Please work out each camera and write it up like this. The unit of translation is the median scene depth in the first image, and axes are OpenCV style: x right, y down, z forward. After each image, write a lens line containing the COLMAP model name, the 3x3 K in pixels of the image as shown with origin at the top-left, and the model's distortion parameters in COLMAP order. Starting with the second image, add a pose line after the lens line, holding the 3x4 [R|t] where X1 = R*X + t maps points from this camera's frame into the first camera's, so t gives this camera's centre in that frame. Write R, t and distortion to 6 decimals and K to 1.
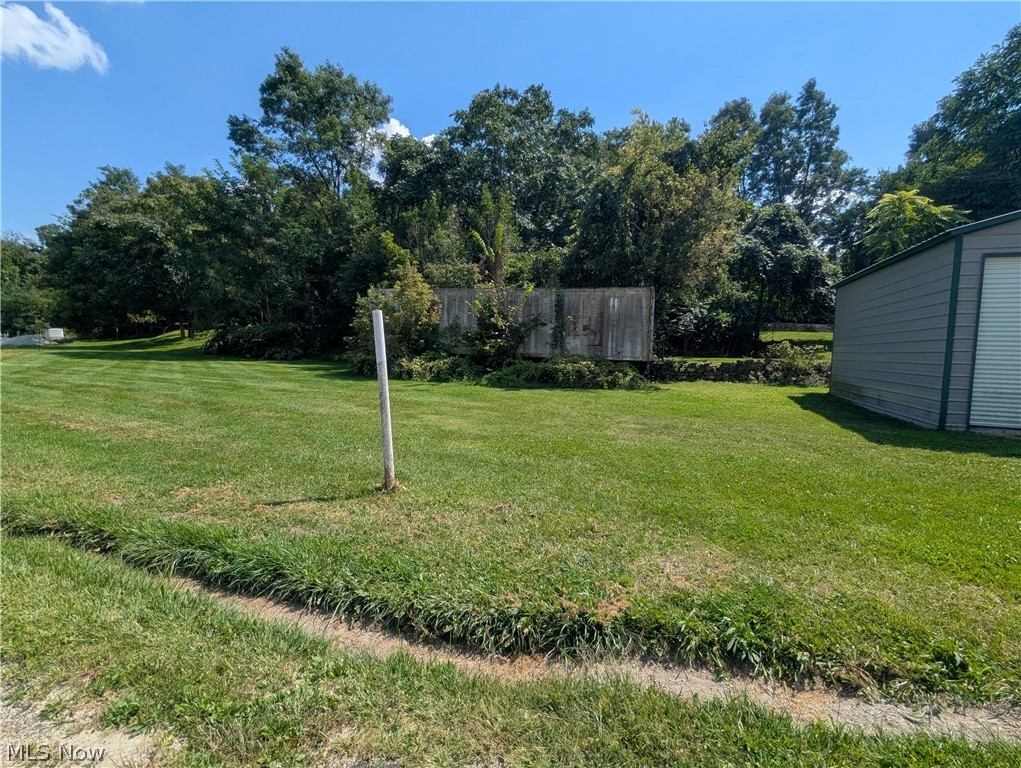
lens RADIAL K [[483.1, 0, 510.5], [0, 483.1, 384.0], [0, 0, 1]] dist [-0.002593, -0.000301]
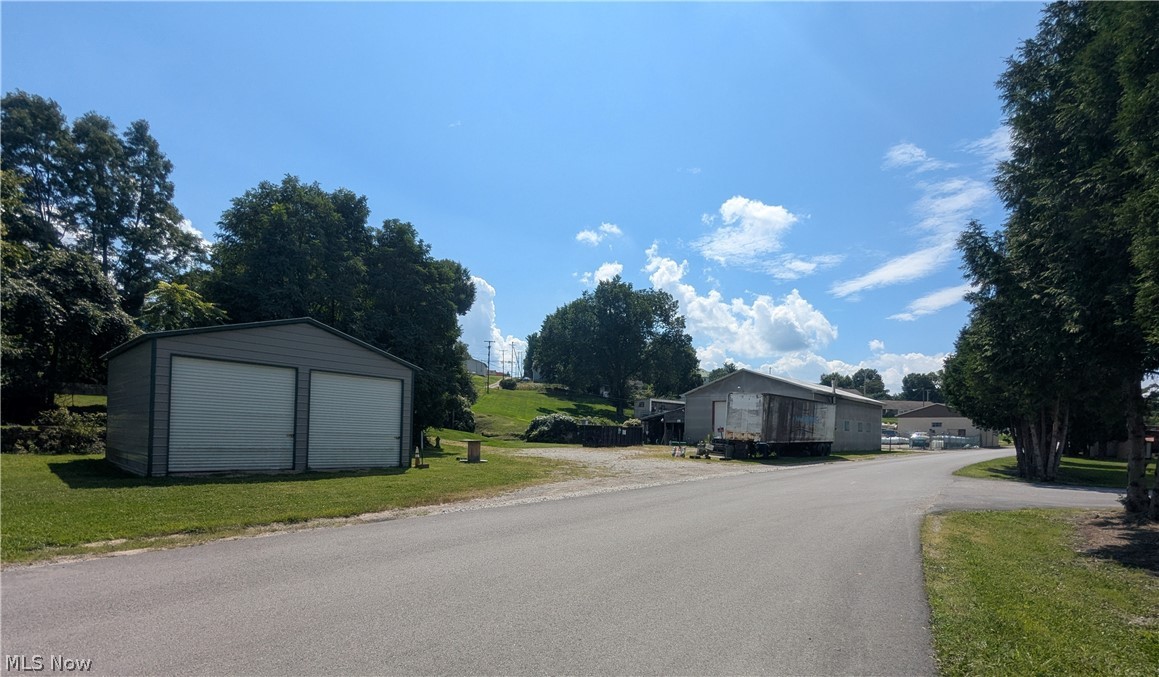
lens RADIAL K [[531.9, 0, 581.0], [0, 531.9, 428.4], [0, 0, 1]] dist [-0.000633, 0.000007]
pose [[0.371161, -0.013672, 0.928468, -0.018750], [0.055463, 0.998433, -0.007470, 0.012638], [-0.926911, 0.054268, 0.371338, -0.247267]]
